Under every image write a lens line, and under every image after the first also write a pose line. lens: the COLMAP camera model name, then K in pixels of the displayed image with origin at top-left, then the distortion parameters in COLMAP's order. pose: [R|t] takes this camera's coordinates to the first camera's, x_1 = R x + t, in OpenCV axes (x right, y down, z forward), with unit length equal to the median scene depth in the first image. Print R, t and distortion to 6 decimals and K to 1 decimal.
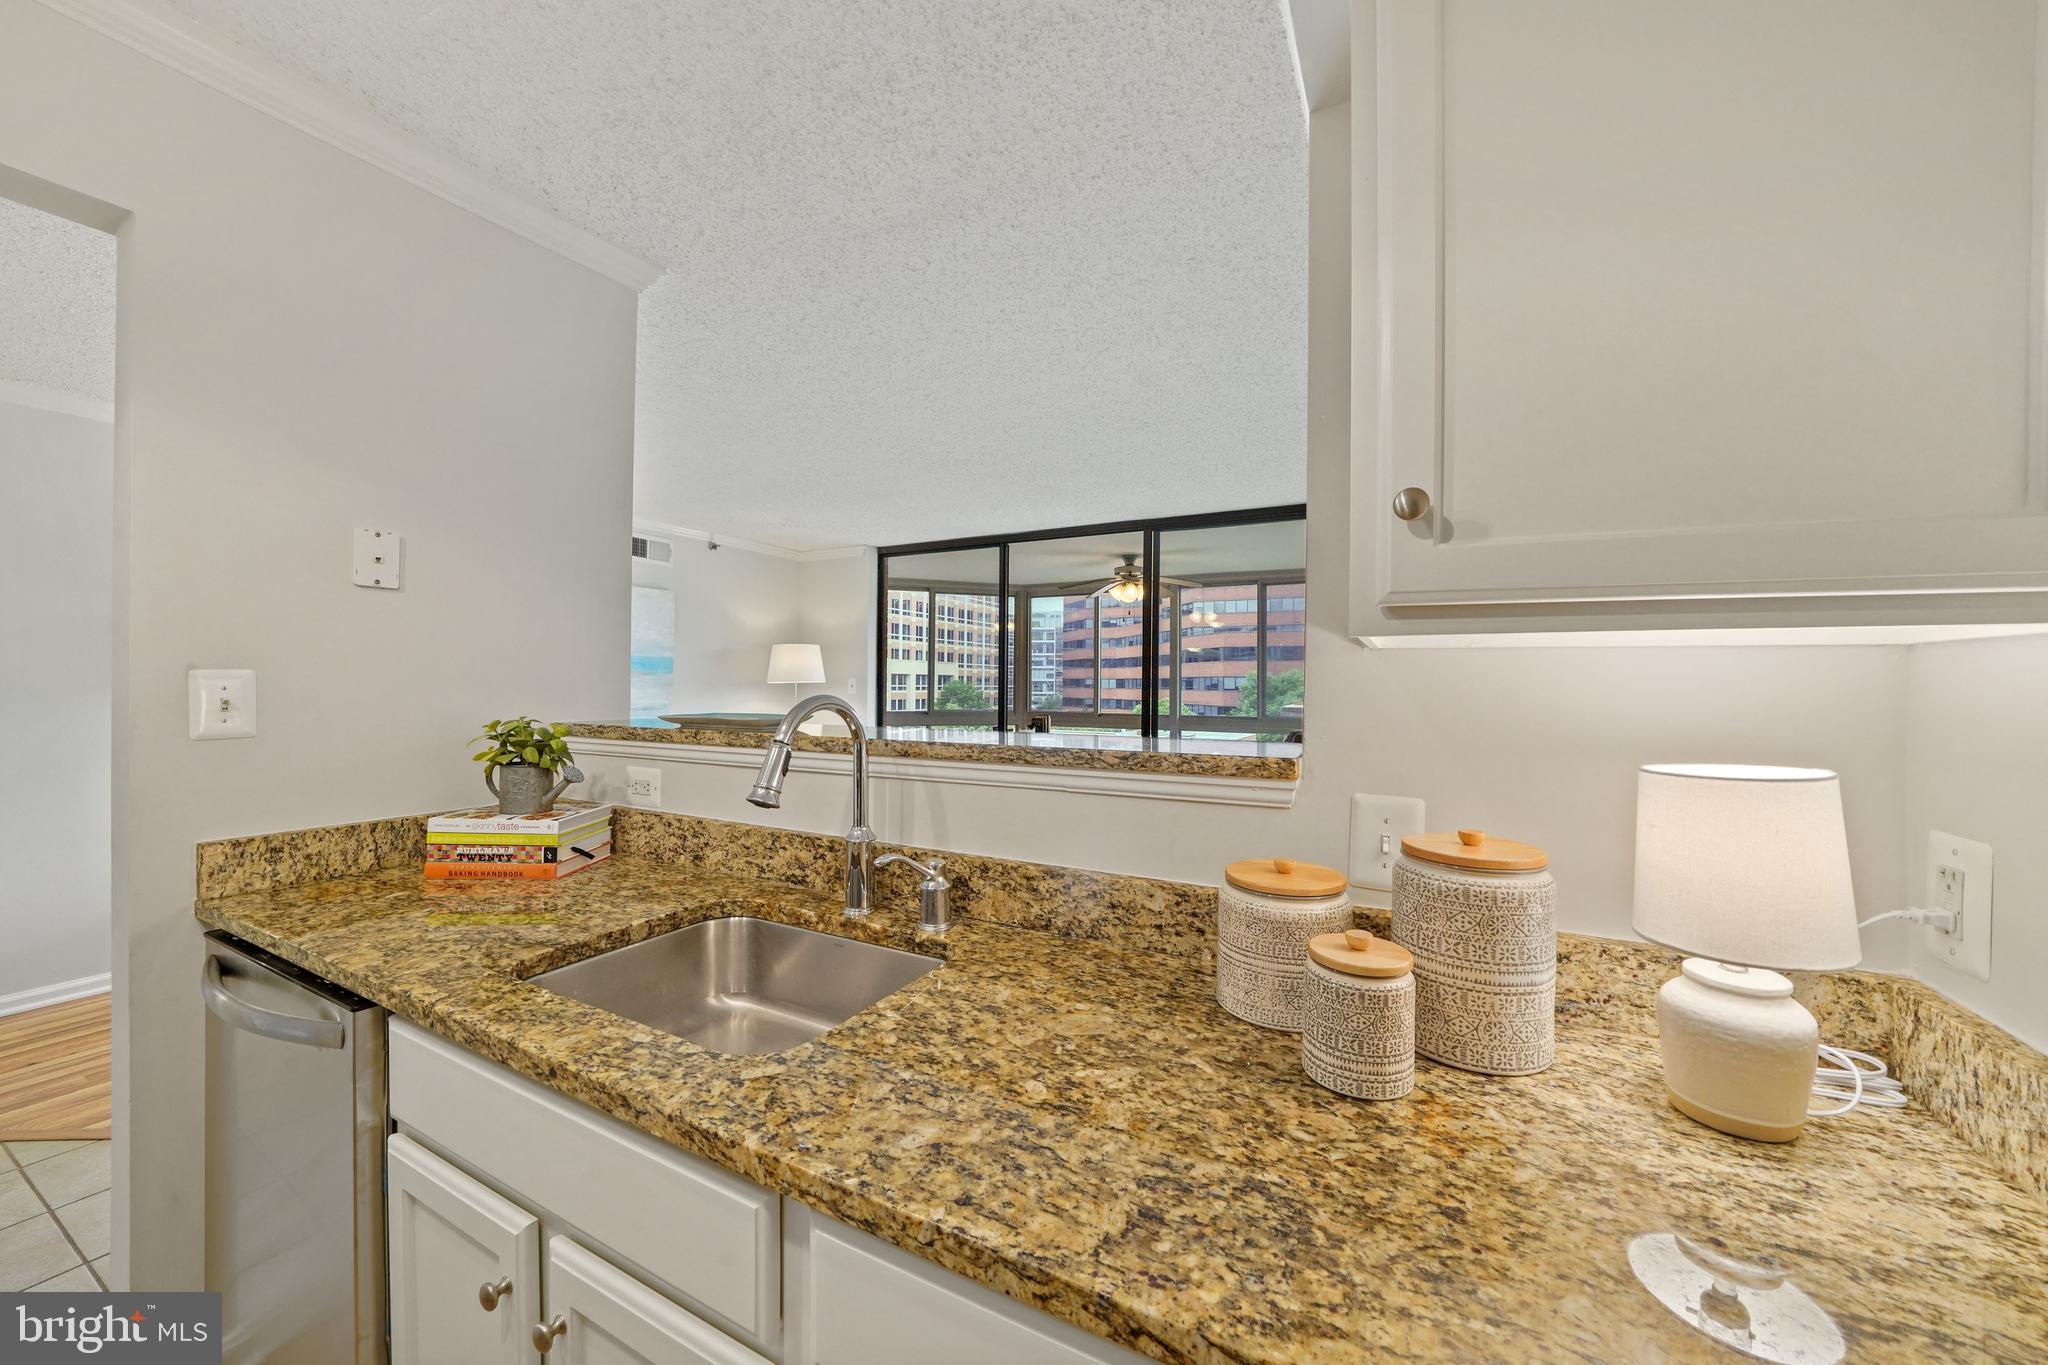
lens RADIAL K [[739.8, 0, 1029.3], [0, 739.8, 685.9], [0, 0, 1]] dist [-0.018874, 0.000214]
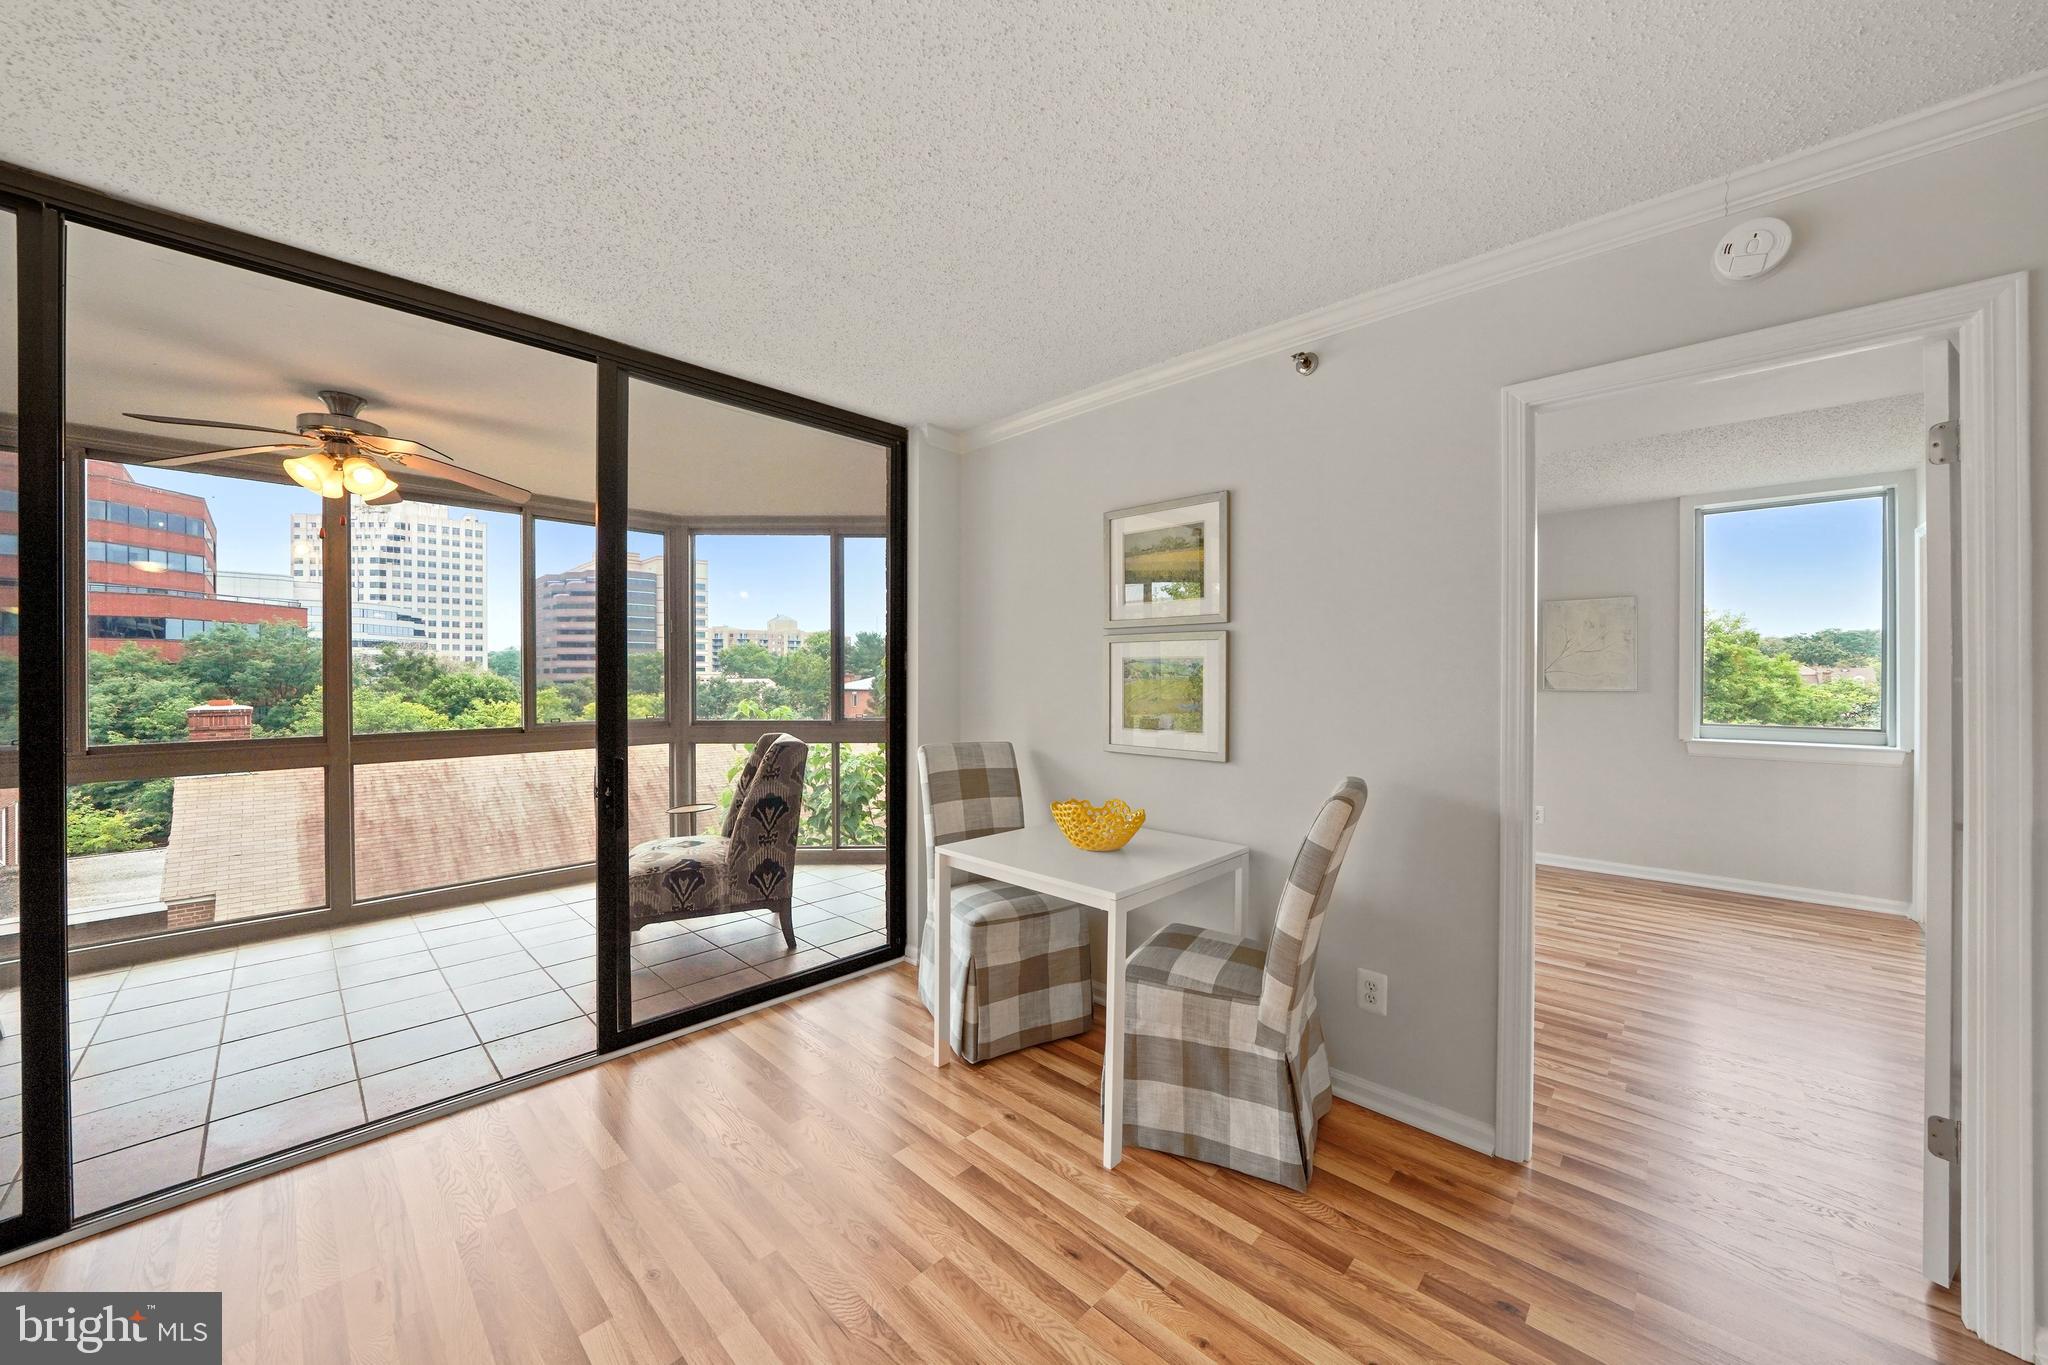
lens RADIAL K [[726.3, 0, 1032.3], [0, 726.3, 681.6], [0, 0, 1]] dist [-0.016026, 0.000069]
pose [[0.267626, -0.014901, 0.963408, -0.795885], [0.005130, 0.999888, 0.014040, -0.016007], [-0.963509, 0.001185, 0.267672, 2.093006]]
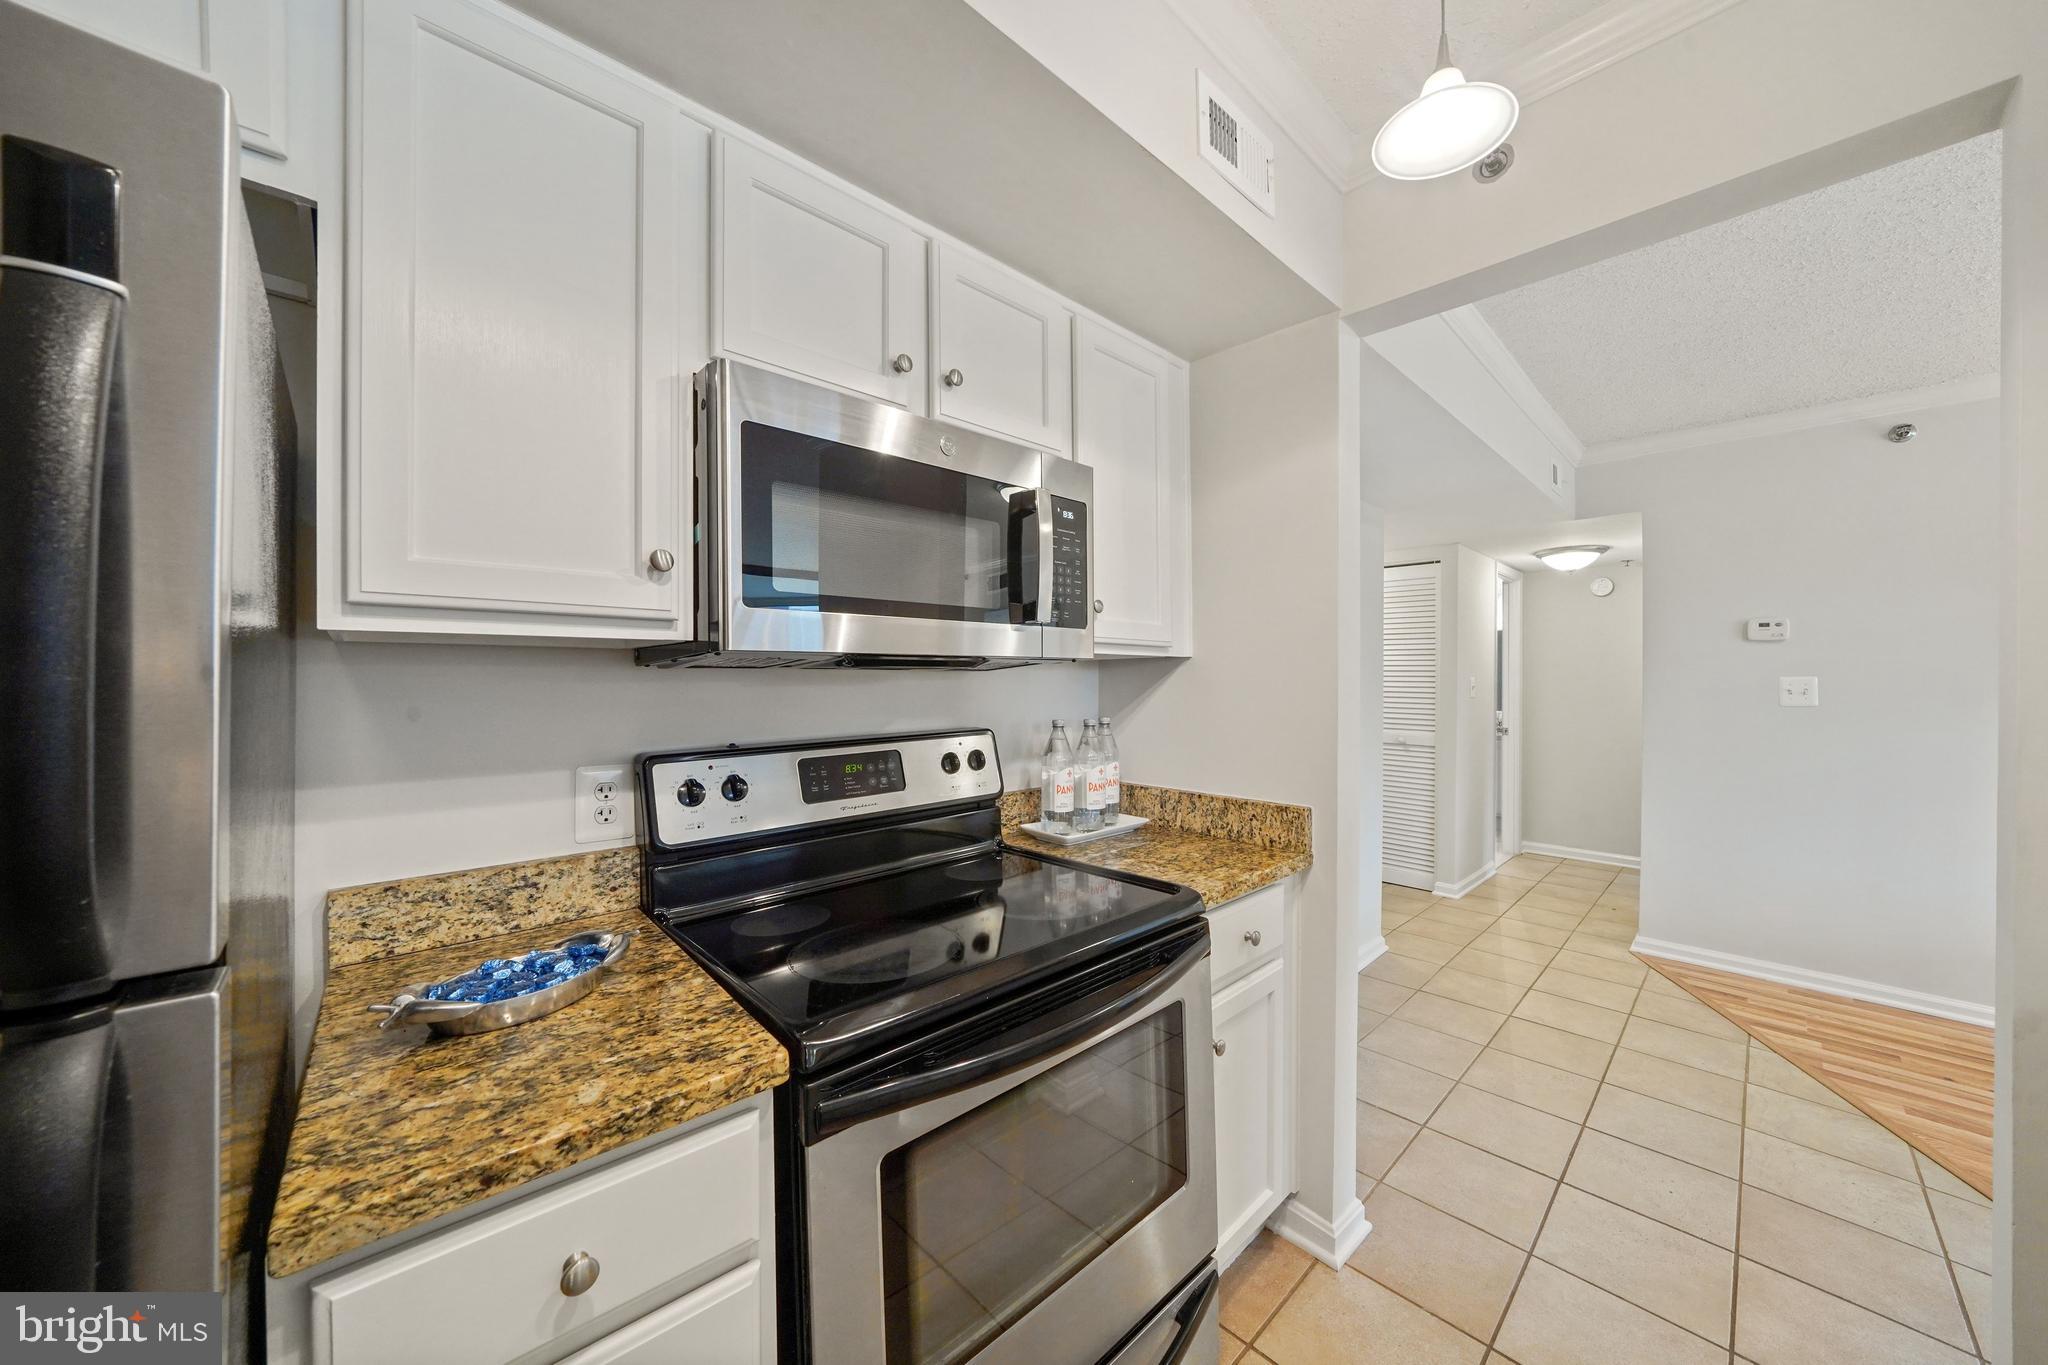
lens RADIAL K [[715.8, 0, 1028.3], [0, 715.8, 680.5], [0, 0, 1]] dist [-0.015332, 0.002984]
pose [[-0.314552, -0.003118, -0.949235, -0.160831], [-0.008751, 0.999962, -0.000385, 0.000776], [0.949200, 0.008185, -0.314567, 0.183055]]
